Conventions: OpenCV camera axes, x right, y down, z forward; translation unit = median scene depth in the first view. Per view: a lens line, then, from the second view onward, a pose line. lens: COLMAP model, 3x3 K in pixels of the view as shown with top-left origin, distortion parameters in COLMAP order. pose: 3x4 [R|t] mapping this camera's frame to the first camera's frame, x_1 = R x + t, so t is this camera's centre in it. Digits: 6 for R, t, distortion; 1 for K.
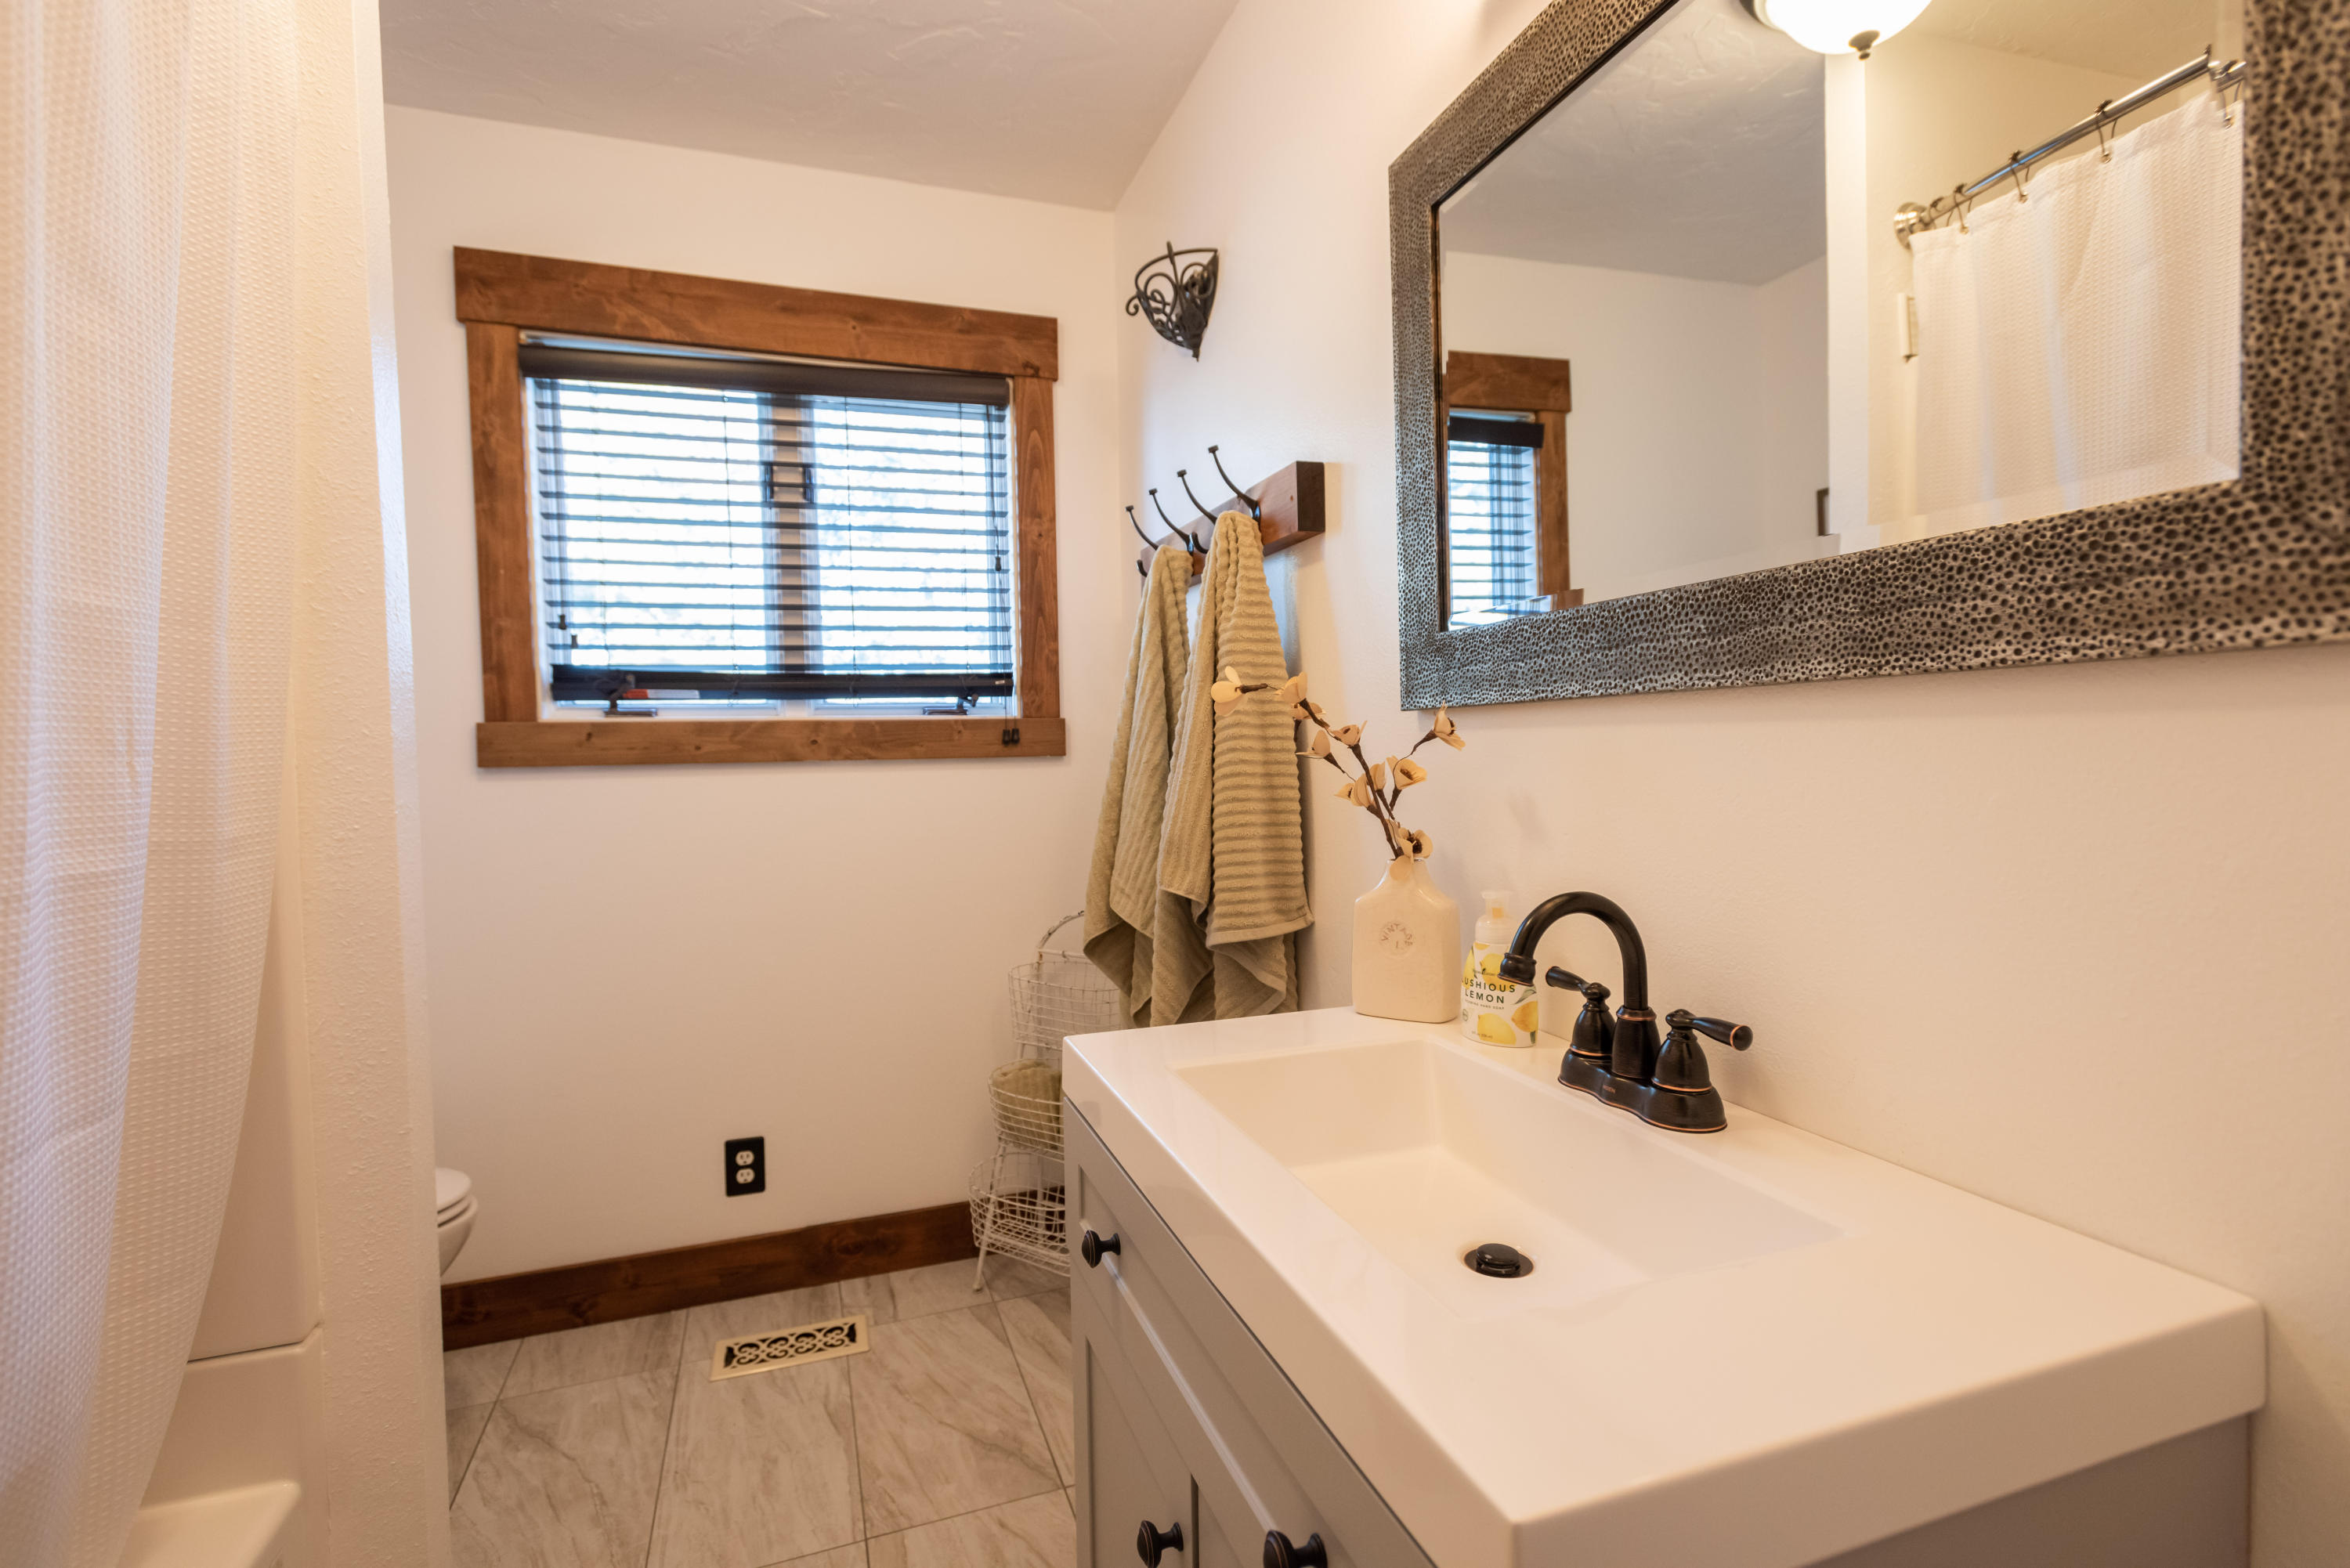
lens RADIAL K [[1082.4, 0, 1168.5], [0, 1082.4, 775.7], [0, 0, 1]] dist [0.019362, -0.007039]
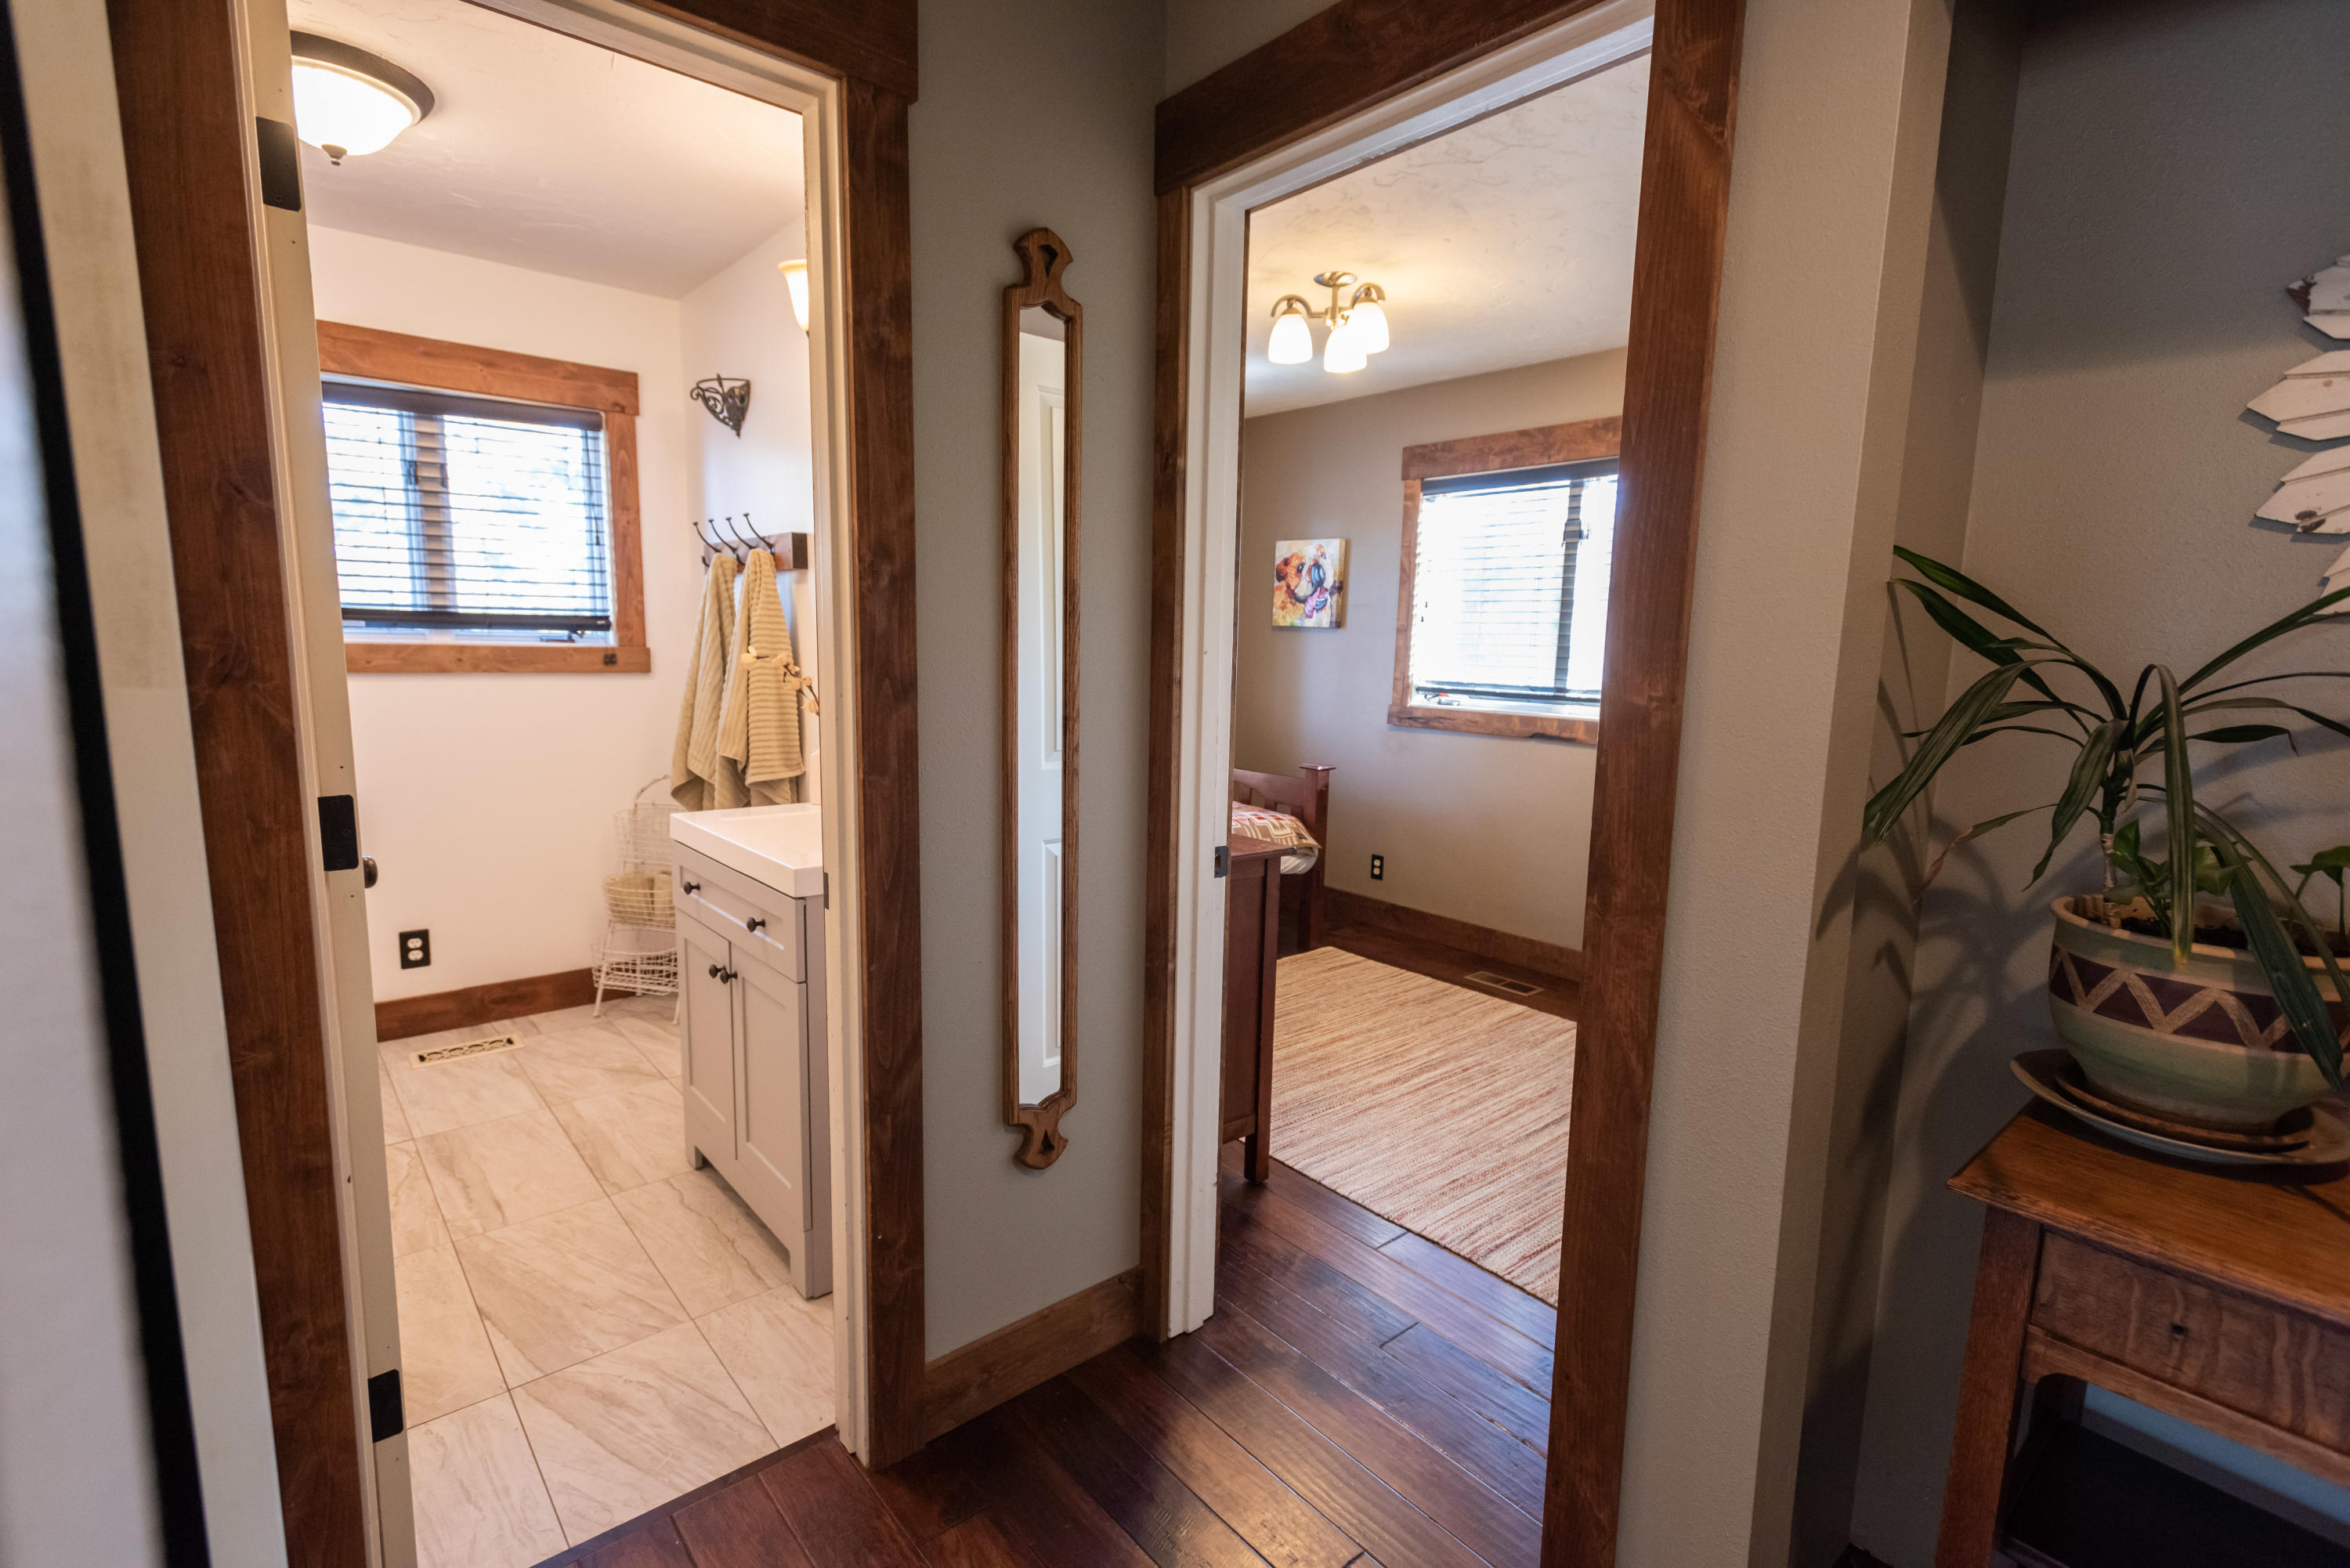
lens RADIAL K [[1082.4, 0, 1187.2], [0, 1082.4, 780.2], [0, 0, 1]] dist [0.019362, -0.007039]
pose [[0.925680, -0.012977, 0.378085, 0.022255], [-0.025164, 0.995086, 0.095764, -0.035500], [-0.377470, -0.098161, 0.920804, -0.725581]]
